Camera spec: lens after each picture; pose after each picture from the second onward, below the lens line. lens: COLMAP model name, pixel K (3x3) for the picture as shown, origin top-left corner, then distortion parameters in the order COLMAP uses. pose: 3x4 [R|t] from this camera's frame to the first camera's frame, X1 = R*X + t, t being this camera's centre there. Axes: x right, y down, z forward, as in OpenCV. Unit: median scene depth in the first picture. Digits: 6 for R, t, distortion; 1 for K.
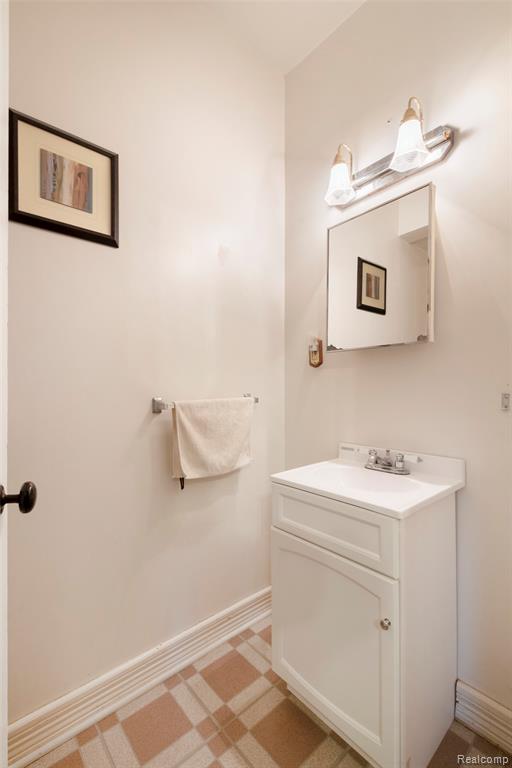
lens RADIAL K [[333.7, 0, 253.5], [0, 333.7, 386.6], [0, 0, 1]] dist [0.001892, -0.001166]
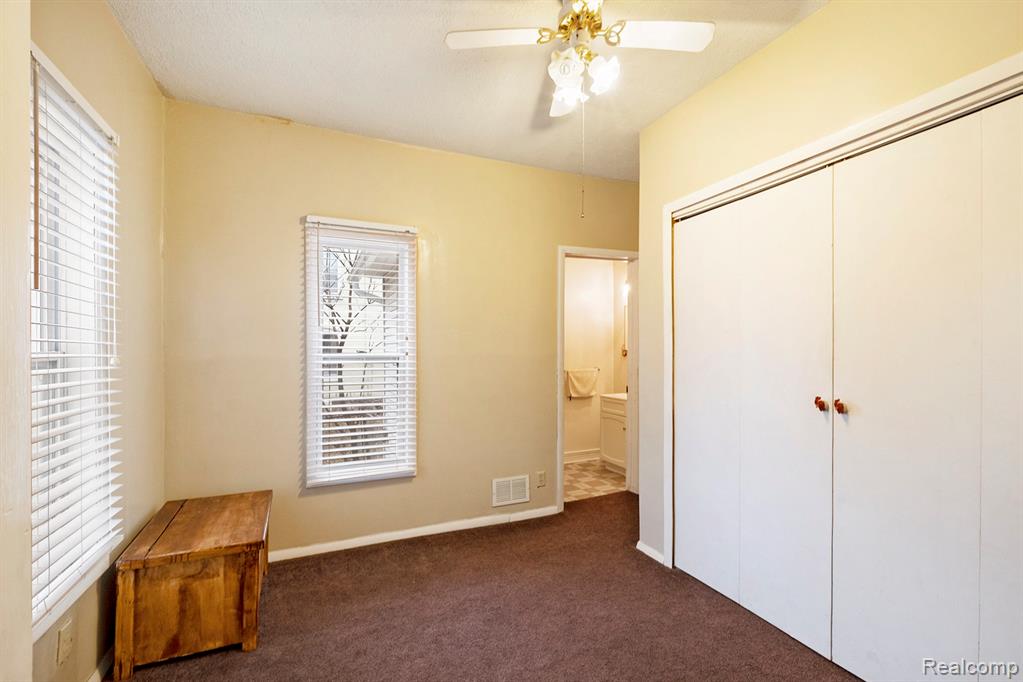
lens RADIAL K [[444.4, 0, 512.3], [0, 444.4, 348.8], [0, 0, 1]] dist [0.001892, -0.001166]
pose [[0.951675, 0.001695, -0.307103, 0.448683], [-0.003792, 0.999973, -0.006229, -0.102639], [0.307084, 0.007093, 0.951656, -2.602591]]
